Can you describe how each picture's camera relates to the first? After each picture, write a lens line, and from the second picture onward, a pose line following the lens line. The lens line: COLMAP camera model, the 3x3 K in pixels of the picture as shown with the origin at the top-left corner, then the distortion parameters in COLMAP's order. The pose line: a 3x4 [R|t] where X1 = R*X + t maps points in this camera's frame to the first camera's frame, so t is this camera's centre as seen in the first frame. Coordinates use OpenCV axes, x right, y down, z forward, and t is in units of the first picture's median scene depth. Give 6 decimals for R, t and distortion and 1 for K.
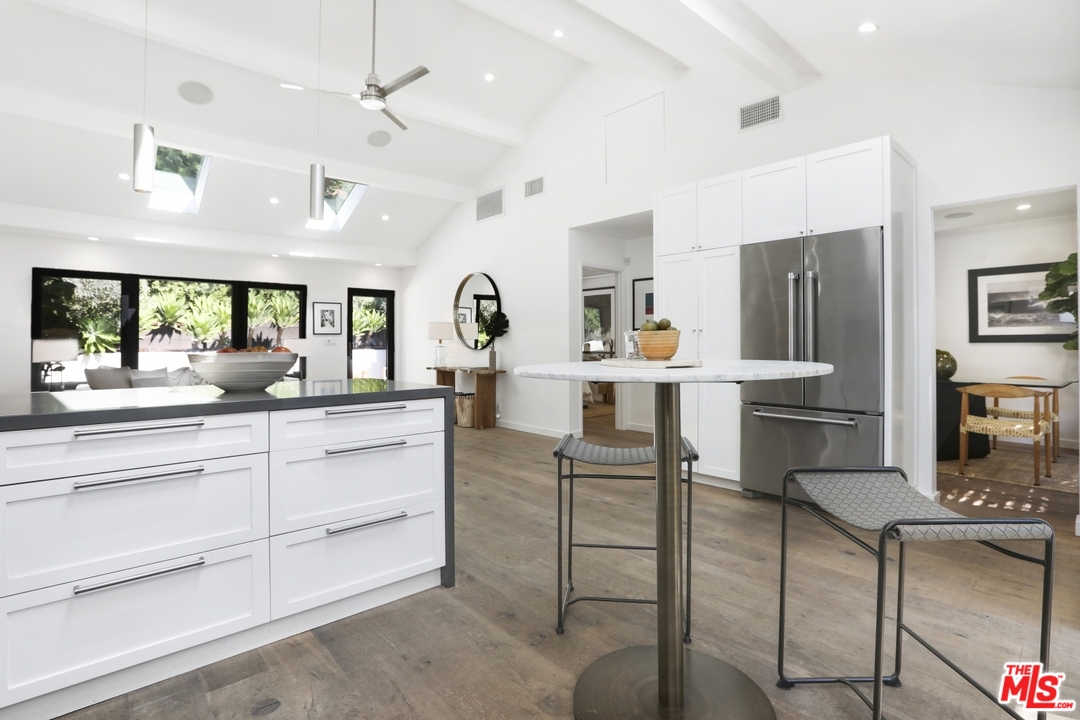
lens RADIAL K [[490.1, 0, 540.9], [0, 490.1, 351.1], [0, 0, 1]] dist [0.022742, -0.012708]
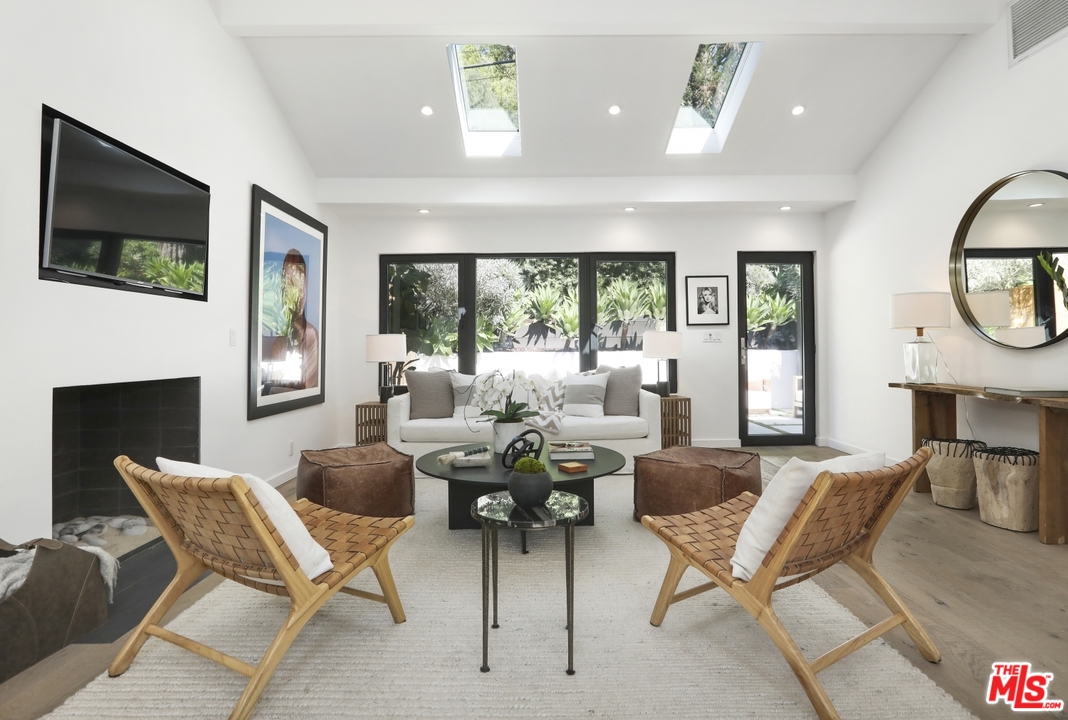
lens RADIAL K [[541.4, 0, 538.4], [0, 541.4, 321.8], [0, 0, 1]] dist [-0.019726, 0.000269]
pose [[0.737728, -0.033204, -0.674281, -0.116526], [-0.006296, 0.998408, -0.056053, 0.003057], [0.675069, 0.045597, 0.736345, 0.320049]]
